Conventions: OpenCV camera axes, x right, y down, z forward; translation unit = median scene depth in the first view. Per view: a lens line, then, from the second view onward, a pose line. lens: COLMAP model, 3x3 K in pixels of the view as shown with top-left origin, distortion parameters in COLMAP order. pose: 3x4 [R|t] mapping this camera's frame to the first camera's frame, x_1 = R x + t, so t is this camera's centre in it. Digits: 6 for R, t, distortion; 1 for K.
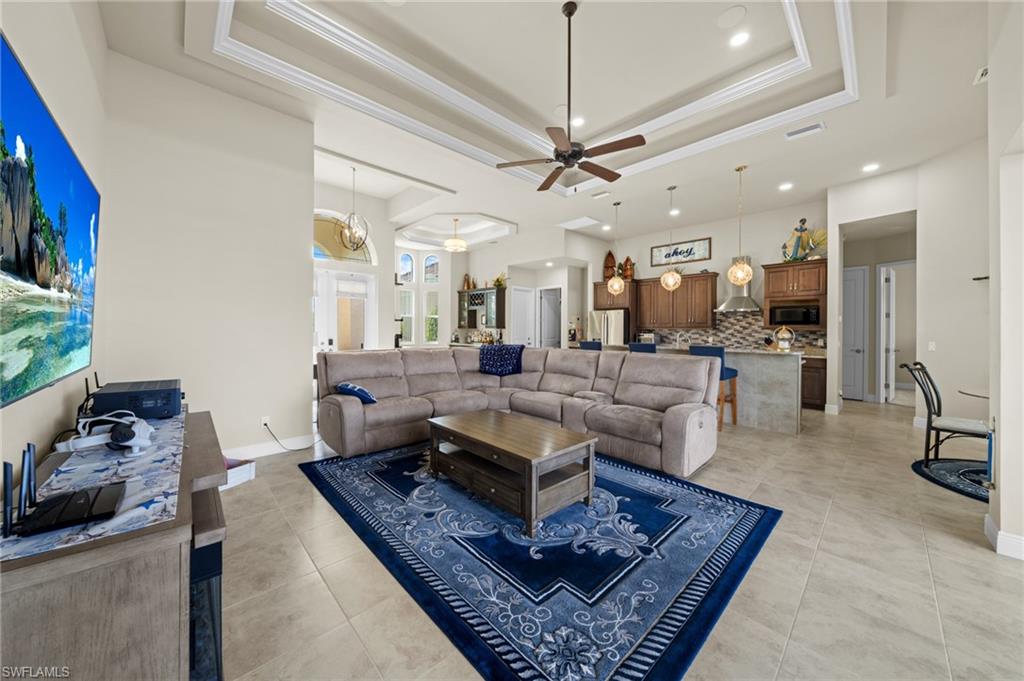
lens RADIAL K [[355.5, 0, 498.1], [0, 355.5, 330.3], [0, 0, 1]] dist [-0.006498, -0.000029]
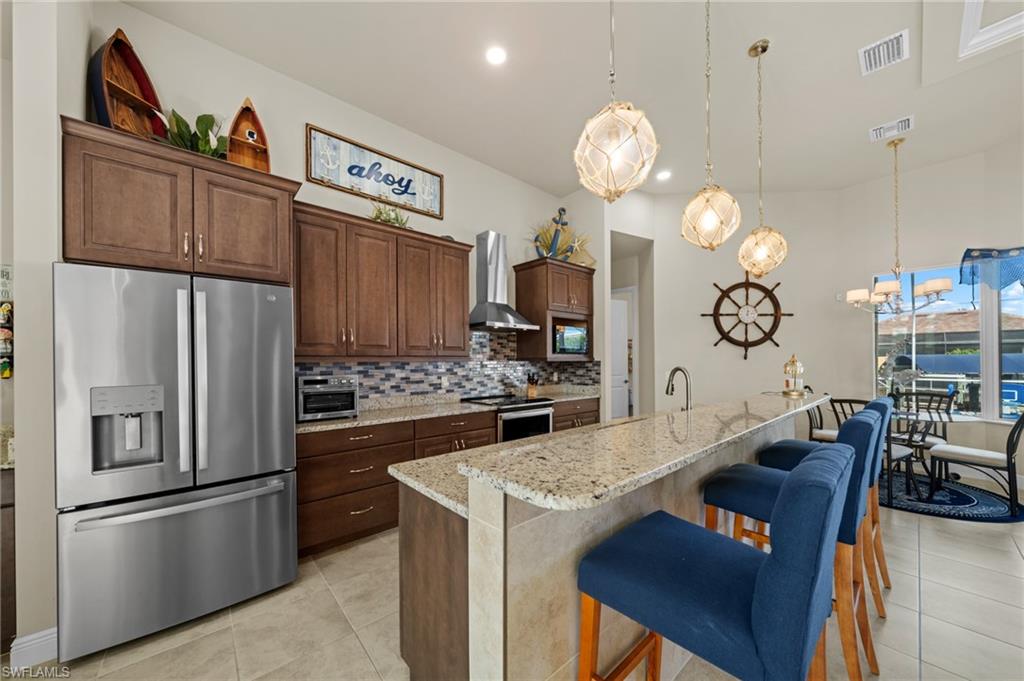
lens RADIAL K [[357.7, 0, 506.8], [0, 357.7, 360.5], [0, 0, 1]] dist [-0.001864, -0.000240]
pose [[0.022943, -0.003426, 0.999731, 0.106925], [0.009117, 0.999953, 0.003218, -0.004680], [-0.999695, 0.009041, 0.022973, 0.951026]]
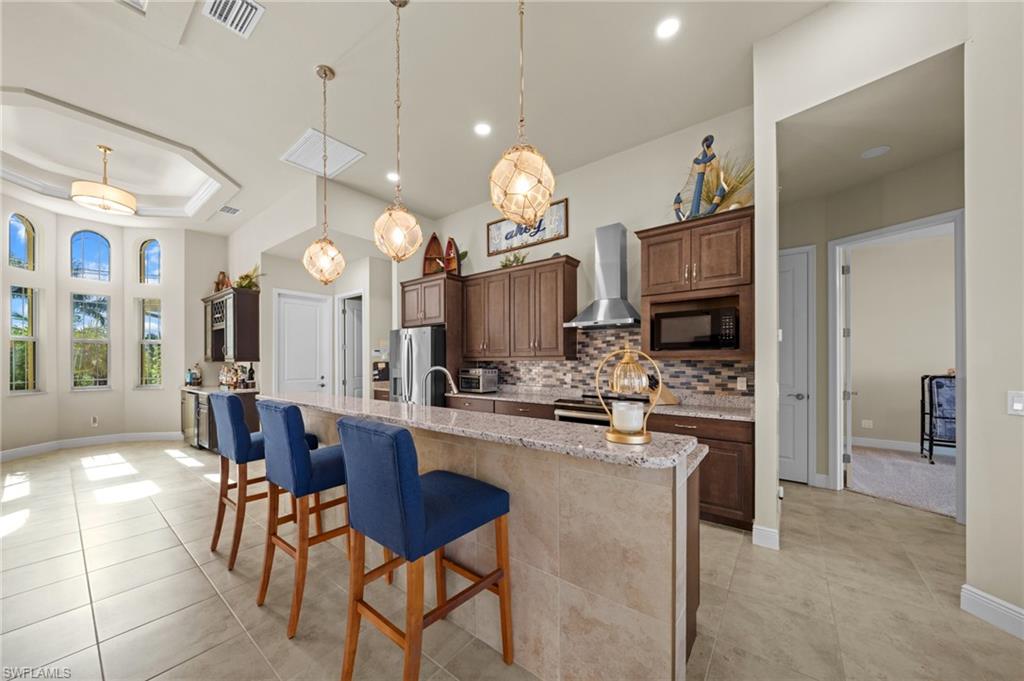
lens RADIAL K [[357.7, 0, 506.8], [0, 357.7, 360.5], [0, 0, 1]] dist [-0.001864, -0.000240]
pose [[0.986091, -0.007826, 0.166024, 0.429266], [0.008594, 0.999955, -0.003909, -0.000692], [-0.165986, 0.005281, 0.986114, 0.477335]]
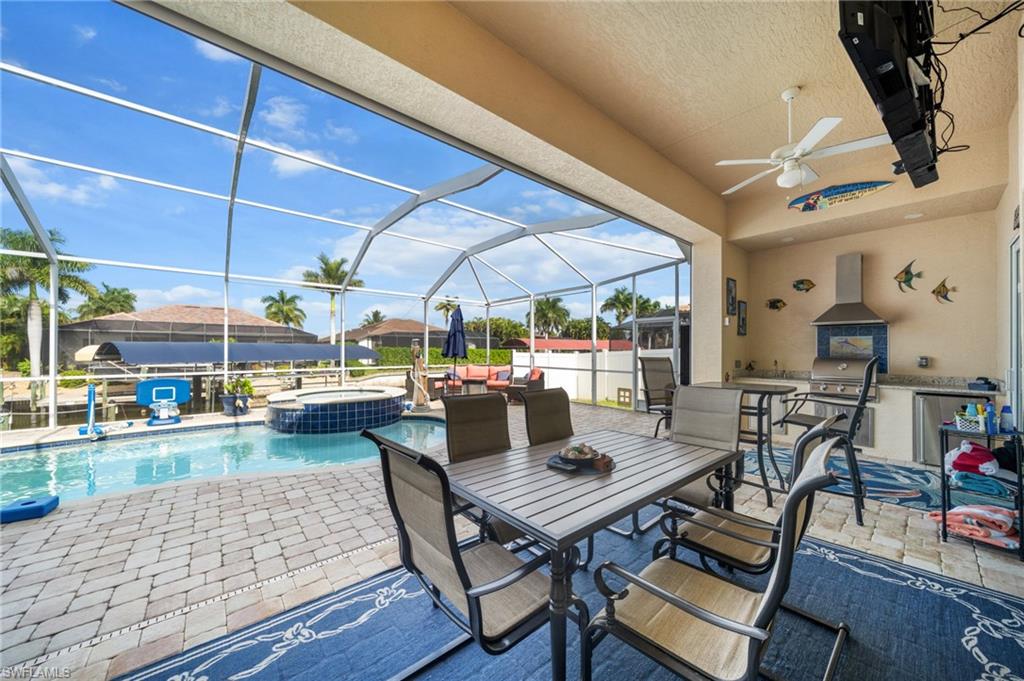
lens RADIAL K [[356.0, 0, 508.7], [0, 356.0, 349.4], [0, 0, 1]] dist [-0.002262, 0.000050]
pose [[-0.999293, -0.005822, 0.037156, 0.438062], [-0.005676, 0.999976, 0.004032, 0.010005], [-0.037179, 0.003818, -0.999301, 0.163225]]
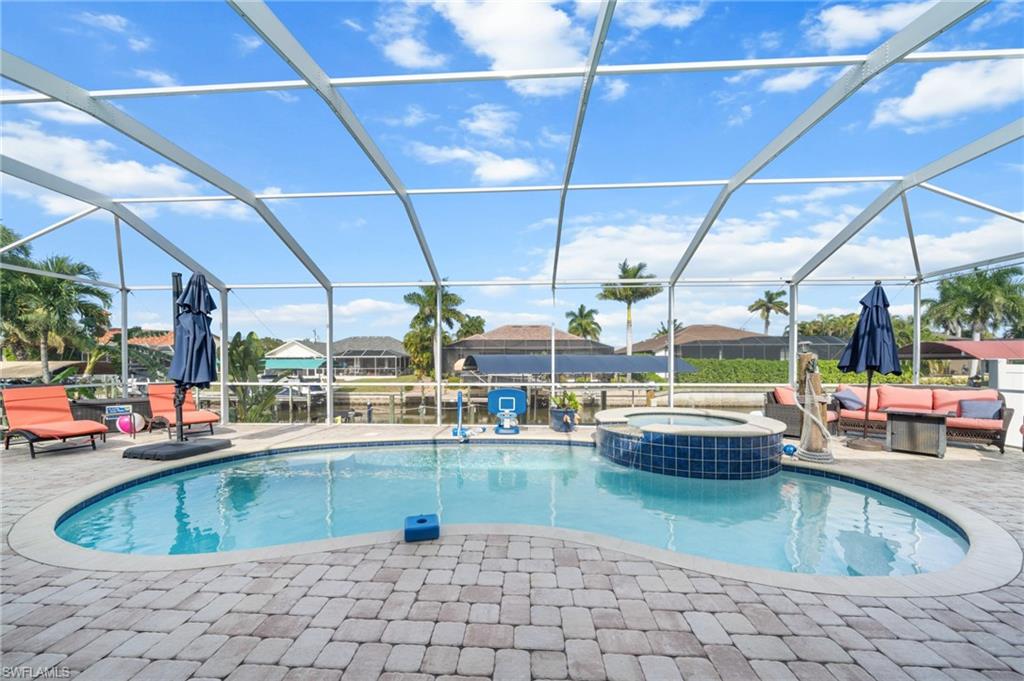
lens RADIAL K [[382.3, 0, 503.9], [0, 382.3, 358.9], [0, 0, 1]] dist [-0.000199, 0.000032]
pose [[-0.699584, 0.001949, 0.714548, 0.643872], [0.001156, 0.999998, -0.001595, 0.017665], [-0.714550, -0.000290, -0.699585, -0.007830]]
